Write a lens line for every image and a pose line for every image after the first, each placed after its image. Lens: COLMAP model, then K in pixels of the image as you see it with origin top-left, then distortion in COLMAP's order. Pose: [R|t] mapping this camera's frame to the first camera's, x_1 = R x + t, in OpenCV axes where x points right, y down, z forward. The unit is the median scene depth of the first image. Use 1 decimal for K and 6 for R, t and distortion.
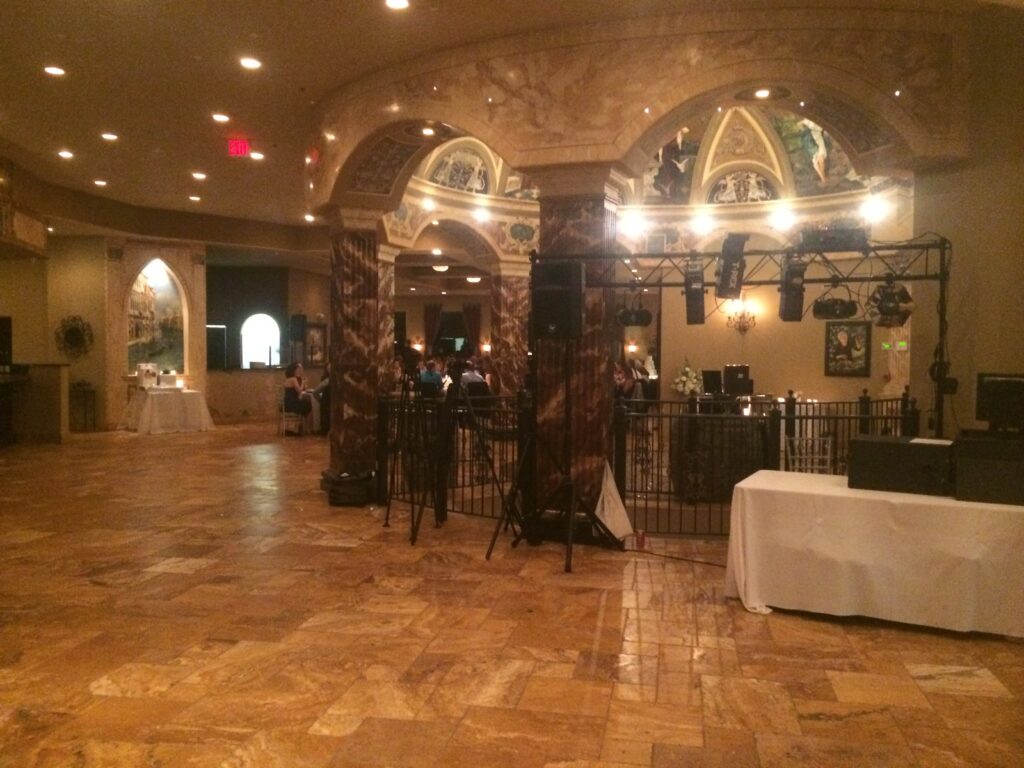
lens RADIAL K [[890.0, 0, 511.9], [0, 890.0, 384.5], [0, 0, 1]] dist [-0.003464, -0.000253]
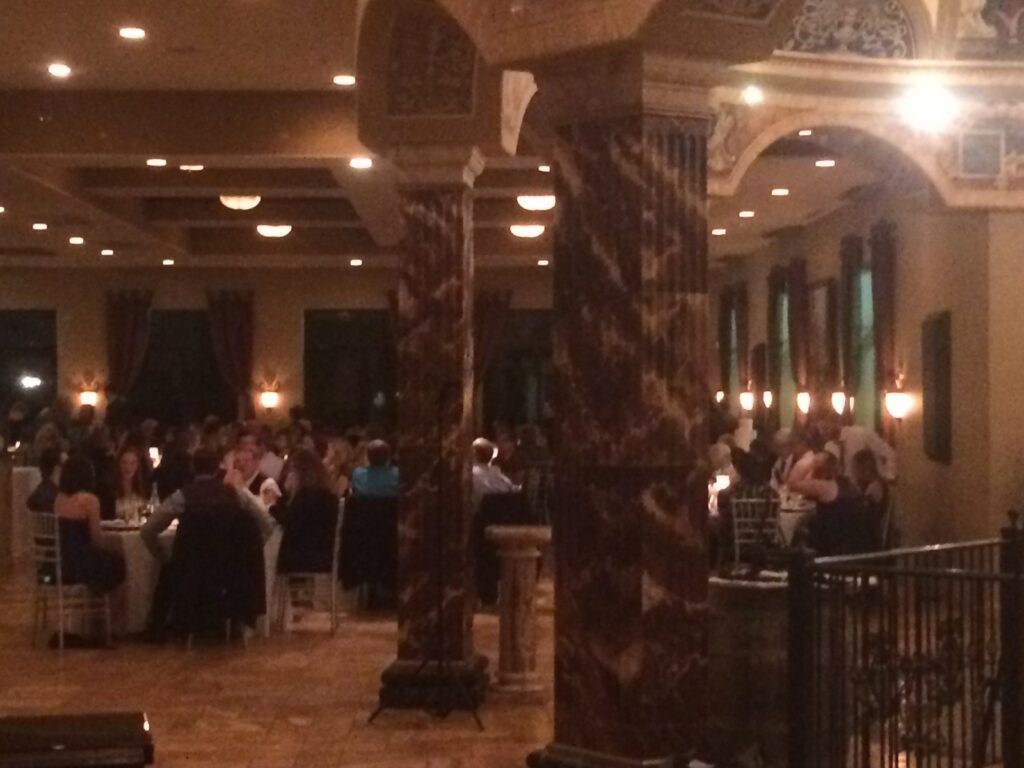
lens RADIAL K [[2138.7, 0, 512.0], [0, 2138.7, 383.7], [0, 0, 1]] dist [-0.005919, 0.000000]
pose [[0.977104, -0.006746, 0.212656, -0.430207], [0.016078, 0.998980, -0.042184, -0.020088], [-0.212155, 0.044638, 0.976216, 0.130066]]
